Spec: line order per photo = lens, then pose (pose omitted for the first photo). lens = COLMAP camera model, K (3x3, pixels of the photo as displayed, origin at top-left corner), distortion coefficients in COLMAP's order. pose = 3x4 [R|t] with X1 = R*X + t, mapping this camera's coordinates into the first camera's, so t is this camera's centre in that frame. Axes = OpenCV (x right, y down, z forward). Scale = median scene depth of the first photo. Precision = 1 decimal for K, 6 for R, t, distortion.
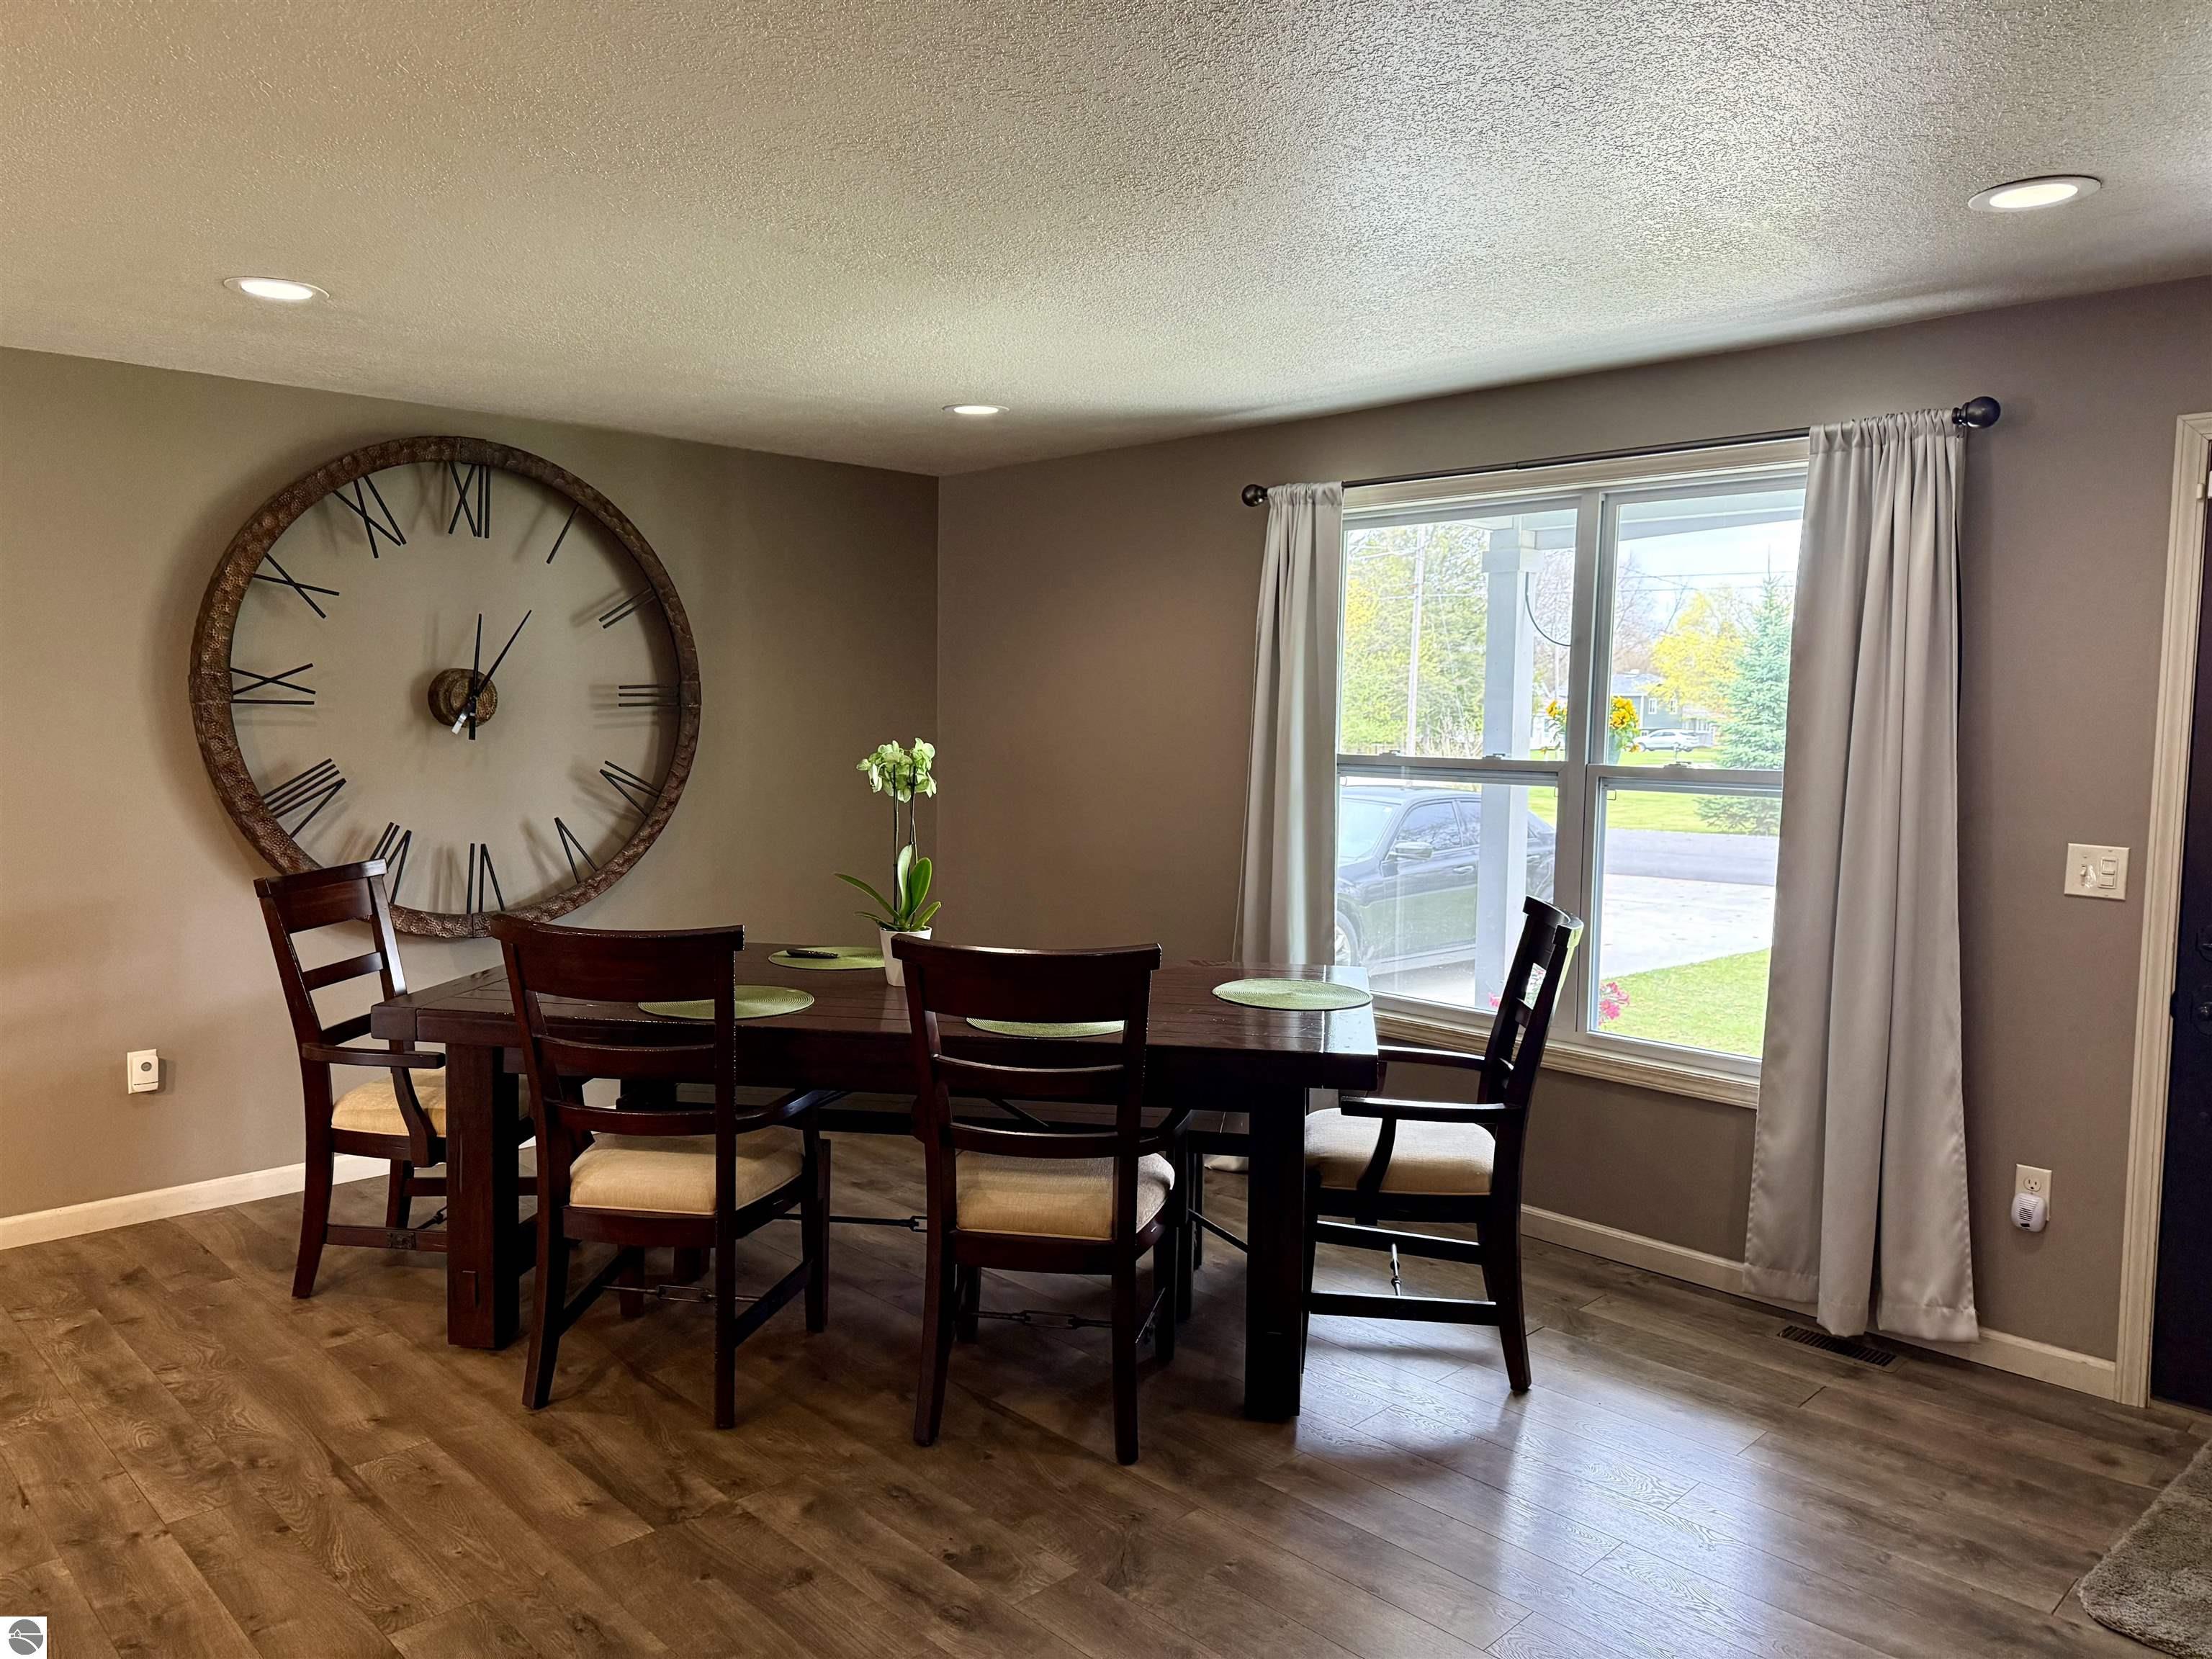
lens RADIAL K [[1541.0, 0, 1106.0], [0, 1541.0, 829.5], [0, 0, 1]] dist [0.123017, -0.155761]
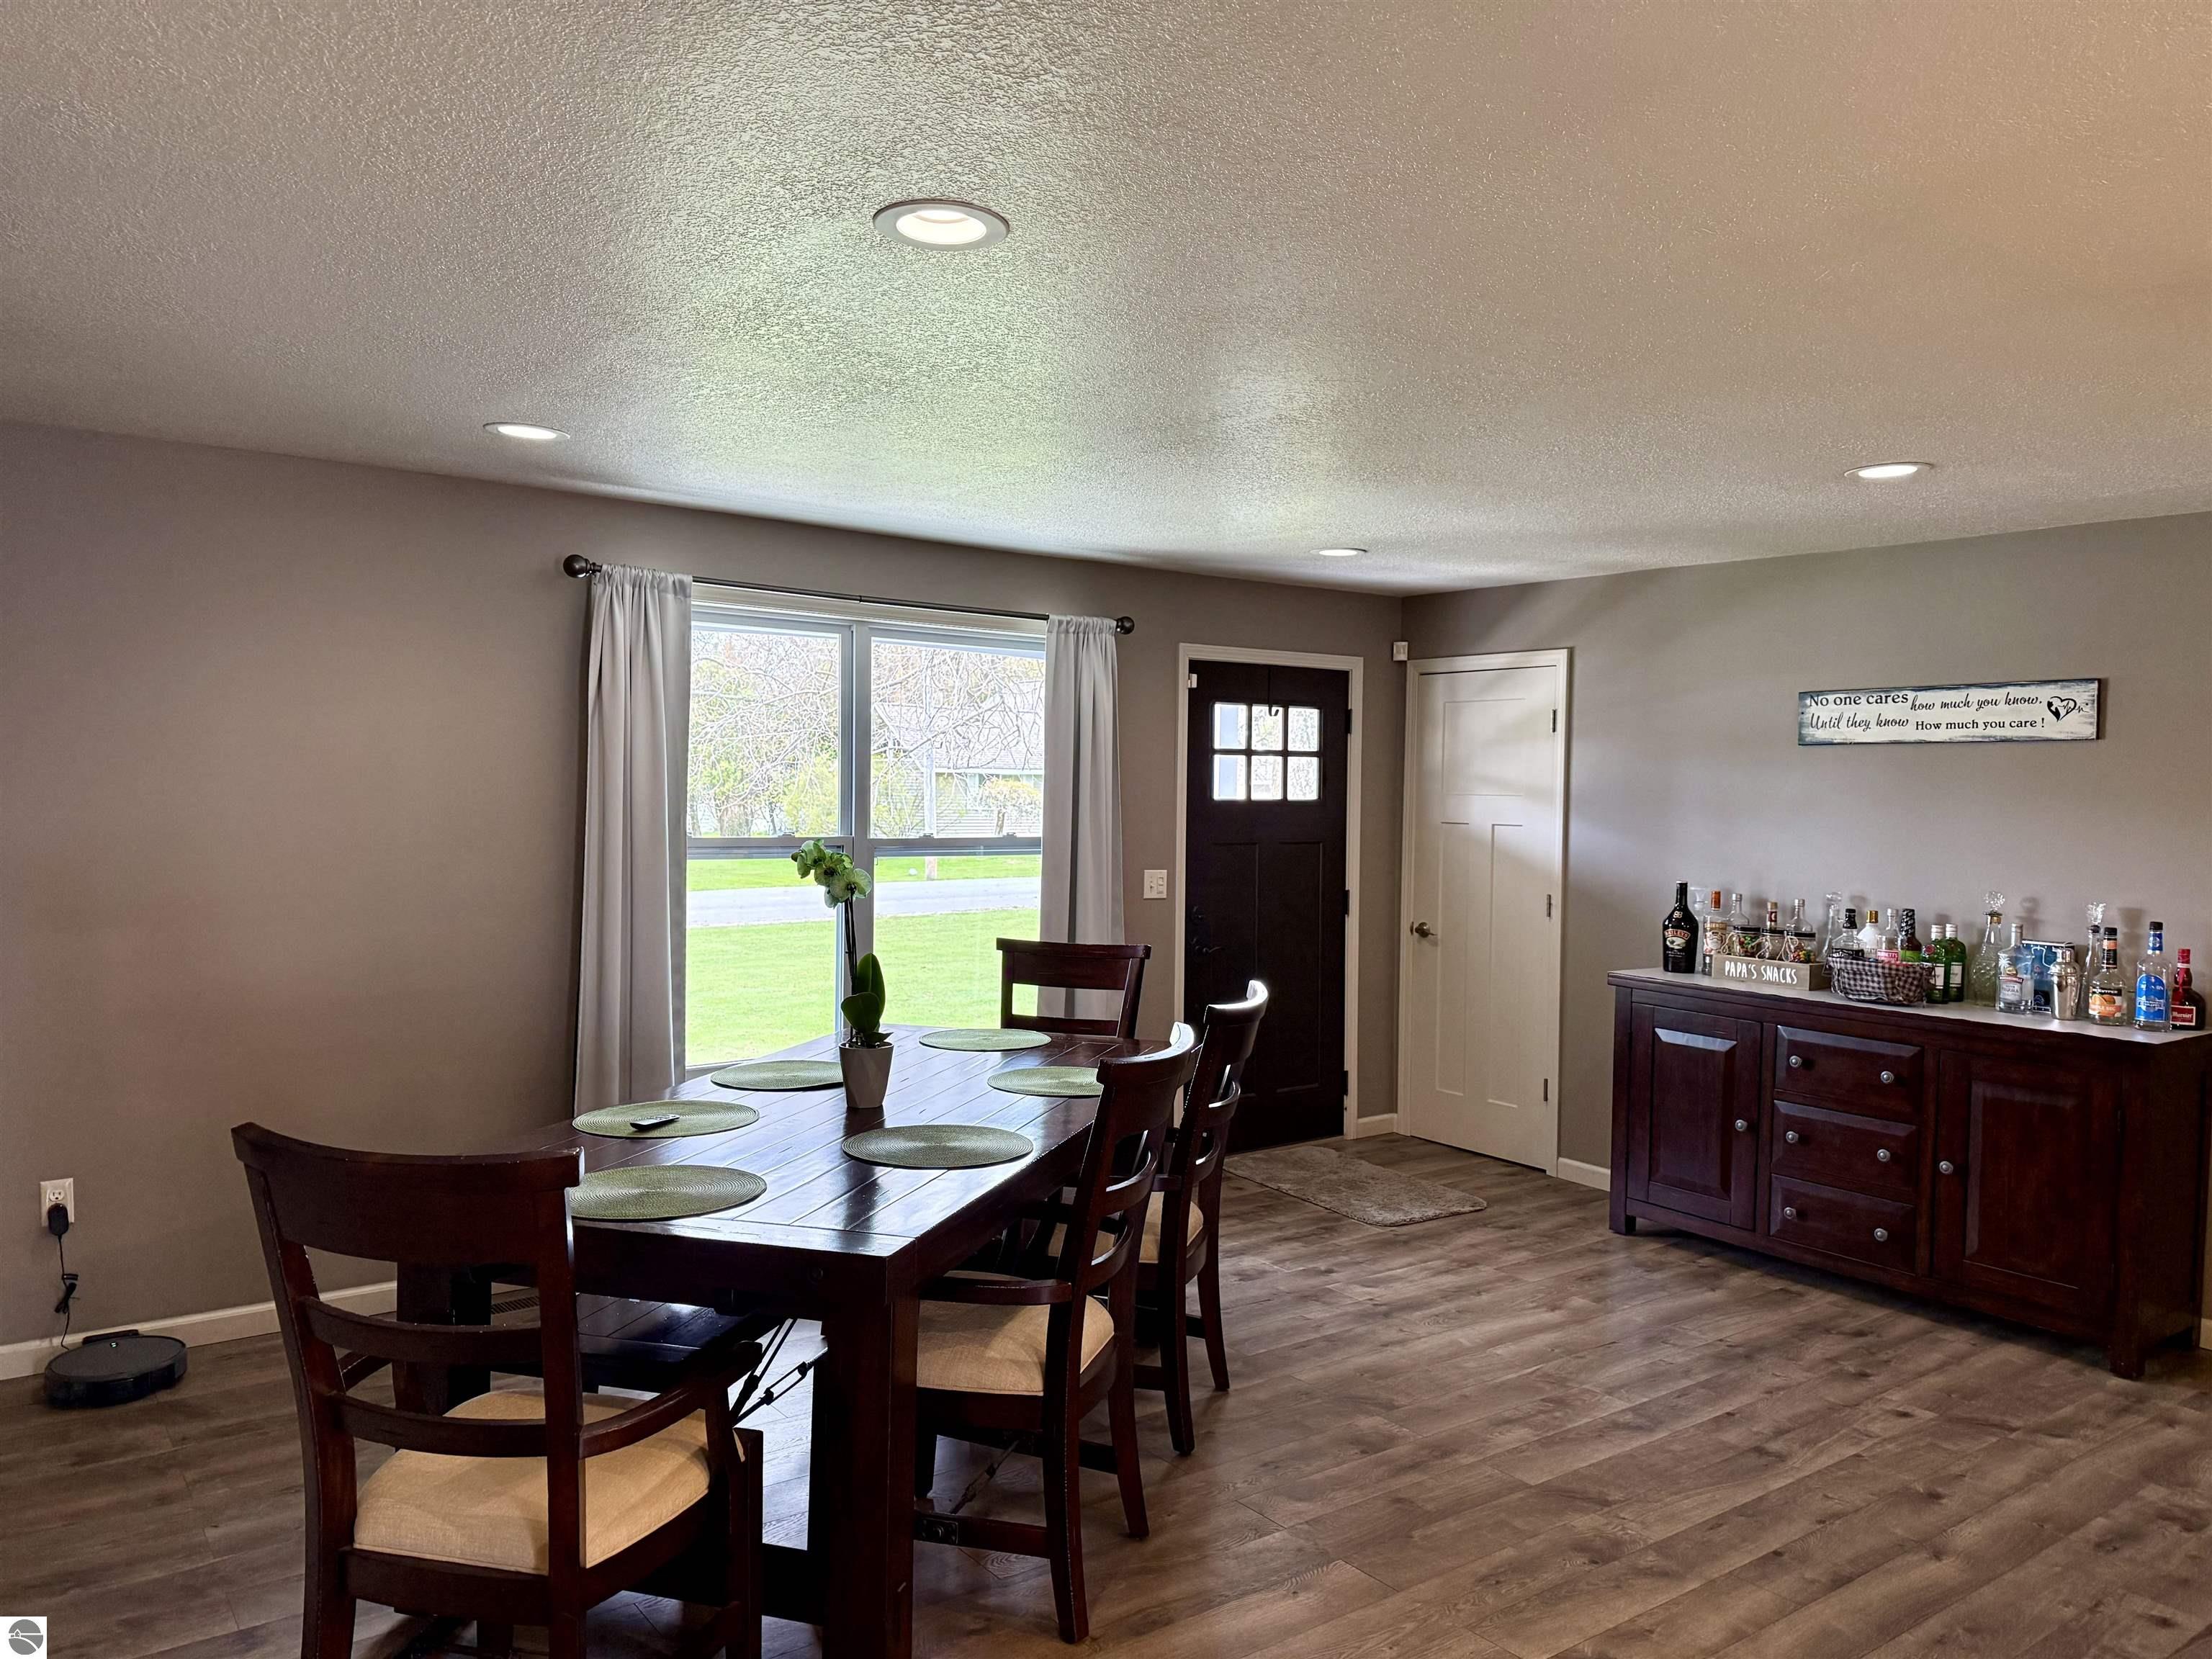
lens RADIAL K [[1541.0, 0, 1106.0], [0, 1541.0, 829.5], [0, 0, 1]] dist [0.123017, -0.155761]
pose [[0.135971, -0.037536, 0.990002, -1.046101], [0.063483, 0.997558, 0.029104, -0.084337], [-0.988677, 0.058891, 0.138021, 0.738617]]
